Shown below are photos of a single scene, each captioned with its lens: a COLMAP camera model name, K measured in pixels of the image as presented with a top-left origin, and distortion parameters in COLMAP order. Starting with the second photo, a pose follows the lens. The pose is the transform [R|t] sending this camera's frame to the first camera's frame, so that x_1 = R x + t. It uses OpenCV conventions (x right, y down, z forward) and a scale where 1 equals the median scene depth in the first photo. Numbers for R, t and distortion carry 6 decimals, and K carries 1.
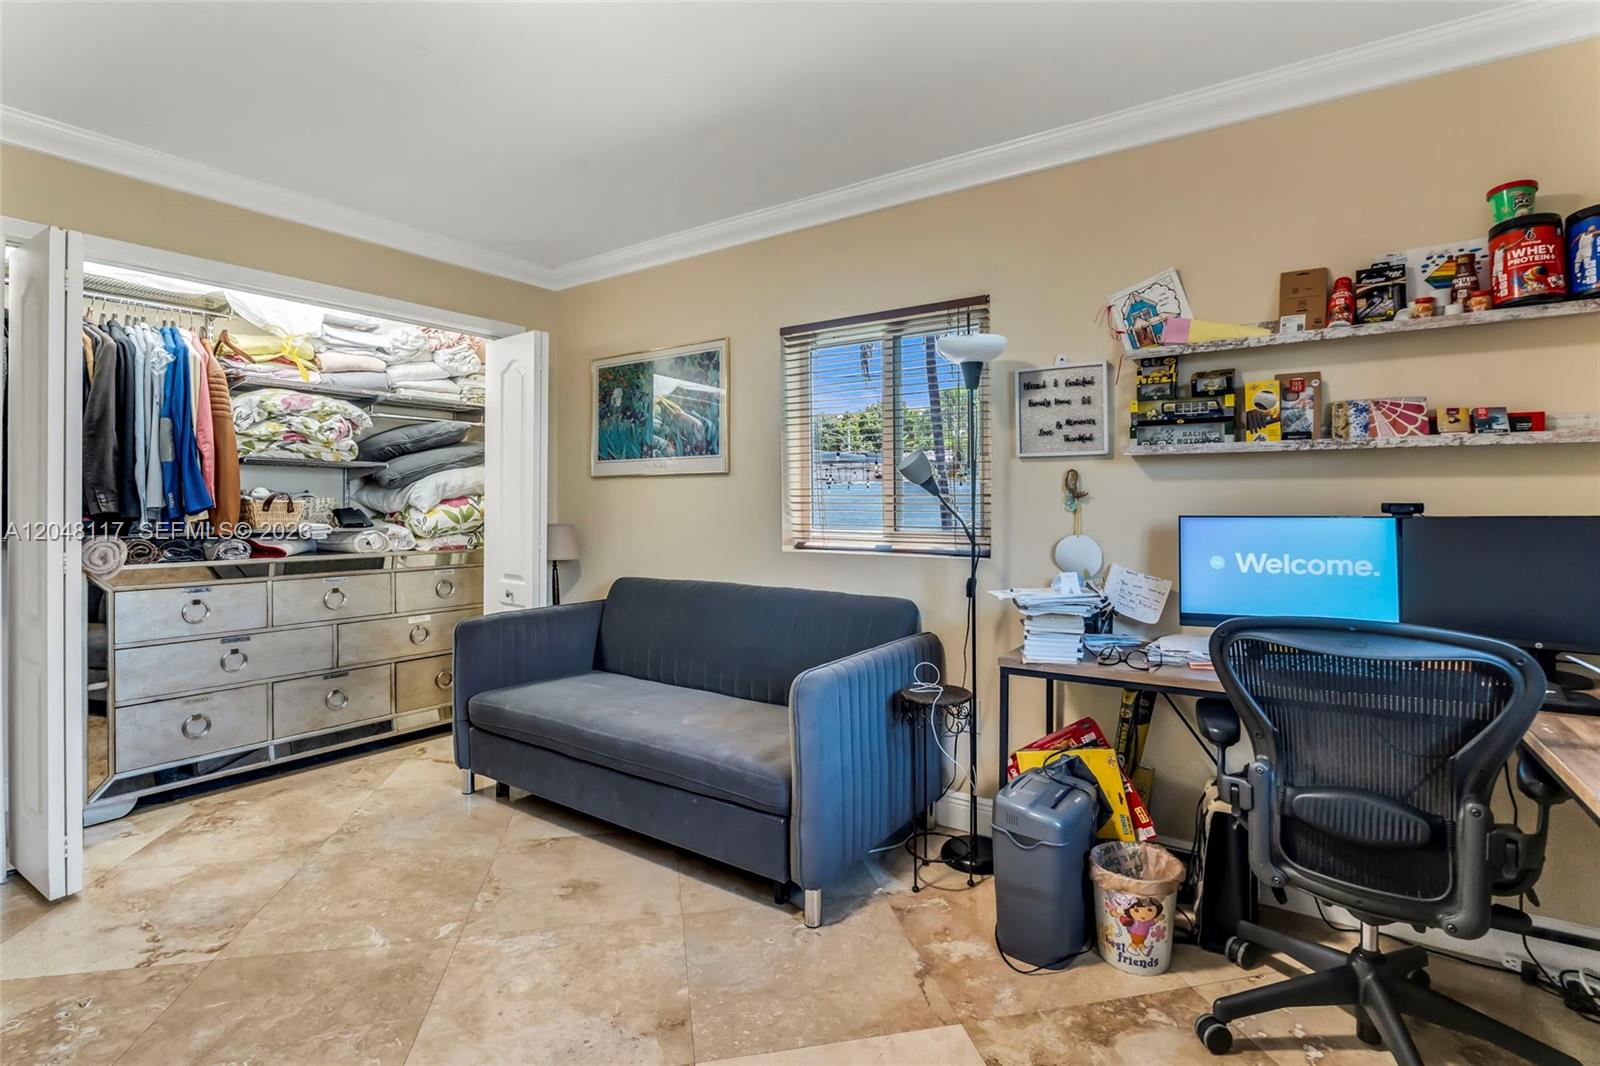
lens RADIAL K [[757.4, 0, 824.5], [0, 757.4, 510.1], [0, 0, 1]] dist [-0.017678, 0.004591]
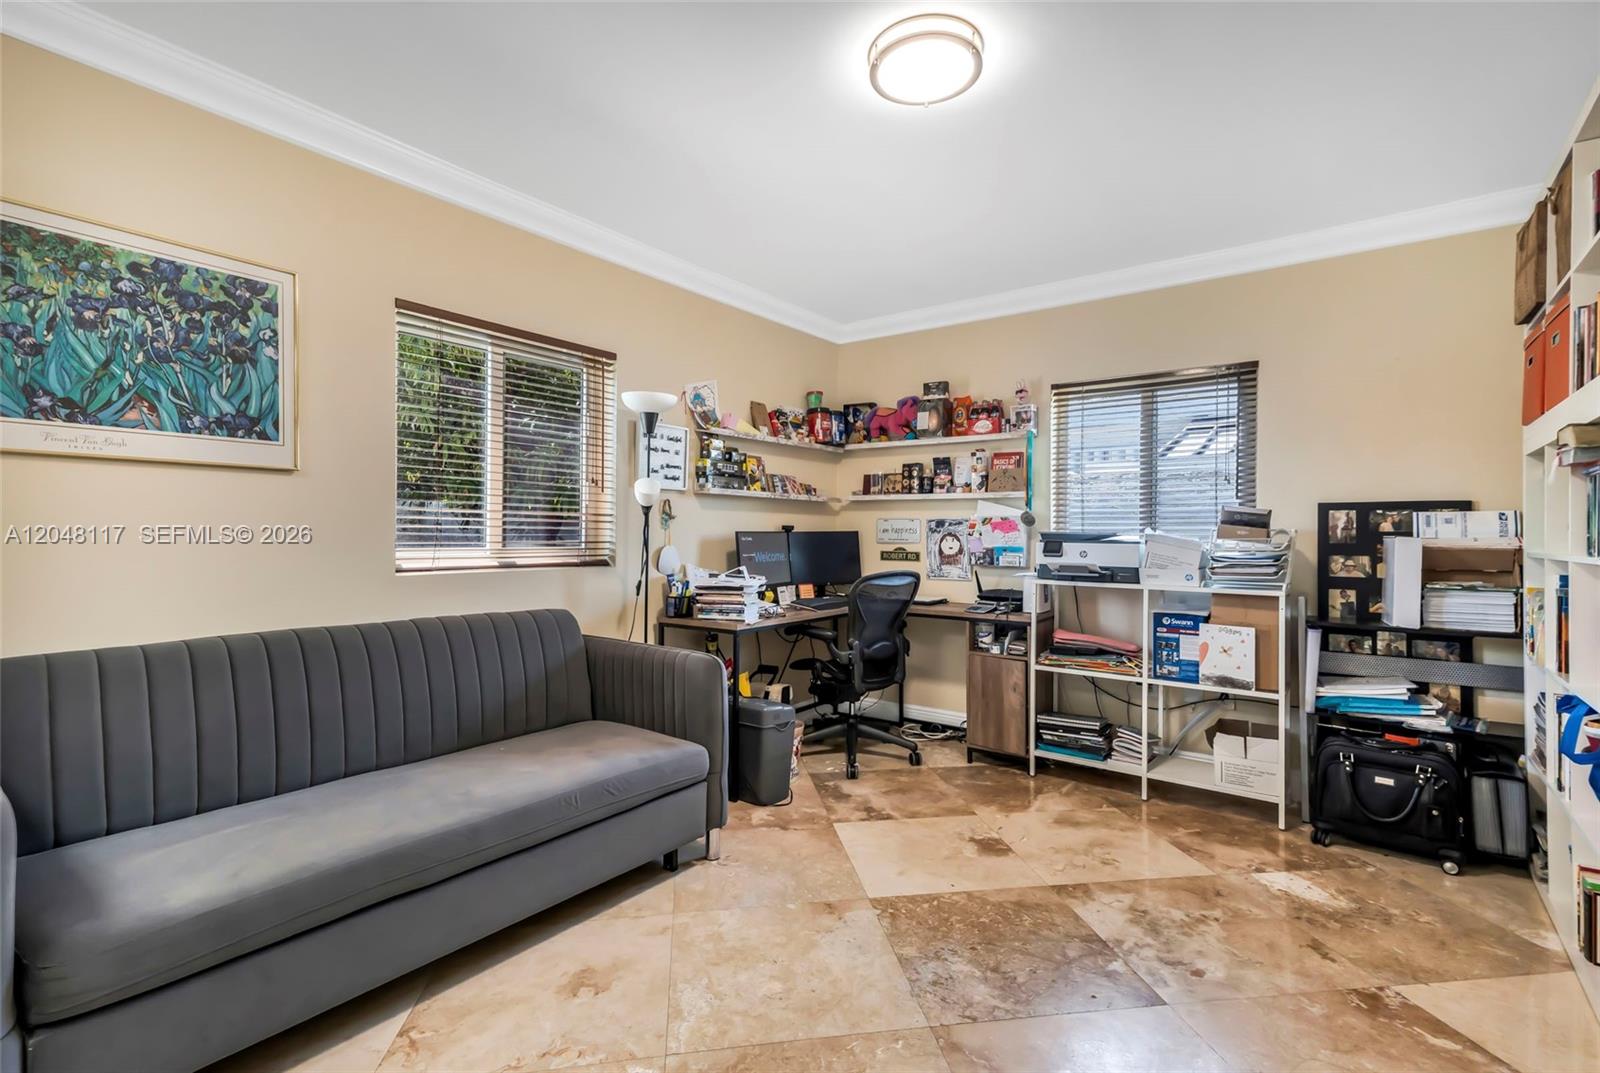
lens RADIAL K [[730.8, 0, 802.0], [0, 730.8, 537.7], [0, 0, 1]] dist [0.030410, 0.000346]
pose [[0.064237, -0.005399, 0.997920, -1.218731], [-0.002458, 0.999981, 0.005569, 0.012614], [-0.997932, -0.002810, 0.064222, 0.778079]]
